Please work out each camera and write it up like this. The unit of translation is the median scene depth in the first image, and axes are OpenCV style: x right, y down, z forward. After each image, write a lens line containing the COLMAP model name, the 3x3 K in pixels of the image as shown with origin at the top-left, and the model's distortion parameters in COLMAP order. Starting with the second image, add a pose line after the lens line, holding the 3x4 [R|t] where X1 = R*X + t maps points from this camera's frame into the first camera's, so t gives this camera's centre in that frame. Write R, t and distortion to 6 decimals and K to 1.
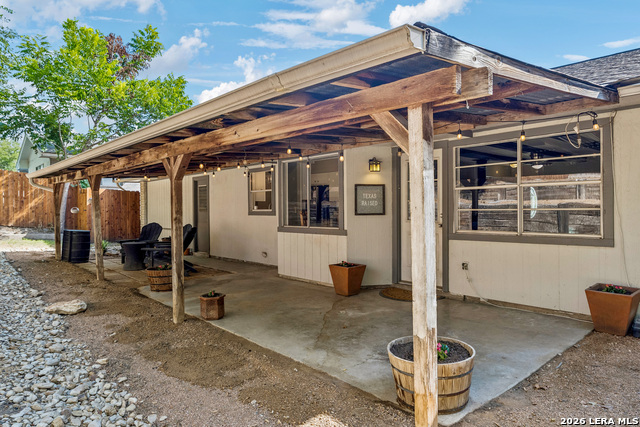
lens RADIAL K [[436.7, 0, 321.3], [0, 436.7, 213.1], [0, 0, 1]] dist [0.008054, 0.001373]
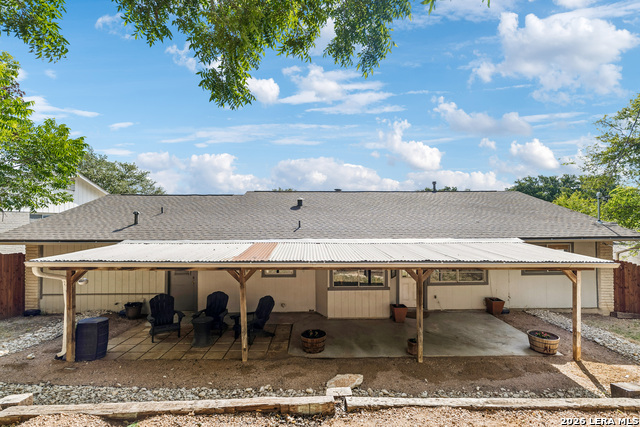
lens RADIAL K [[302.0, 0, 325.4], [0, 302.0, 215.6], [0, 0, 1]] dist [0.004950, 0.000119]
pose [[0.623811, 0.023162, 0.781232, -1.676159], [0.003829, 0.999458, -0.032689, -0.336064], [-0.781566, 0.023383, 0.623385, 0.556577]]
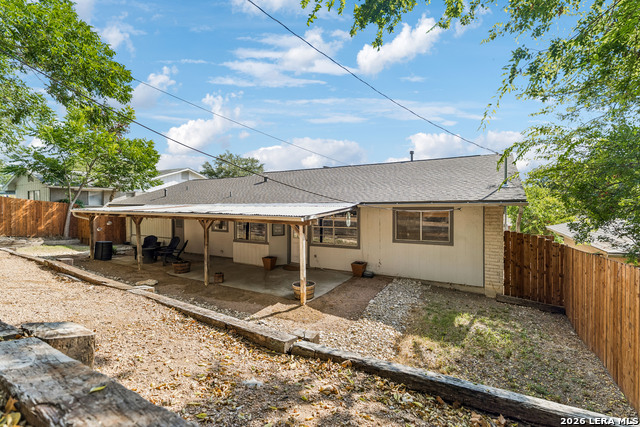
lens RADIAL K [[302.0, 0, 319.0], [0, 302.0, 208.0], [0, 0, 1]] dist [0.004950, 0.000119]
pose [[0.952962, -0.000266, 0.303090, -0.259001], [0.001434, 0.999992, -0.003629, -0.204271], [-0.303086, 0.003893, 0.952955, -0.939627]]
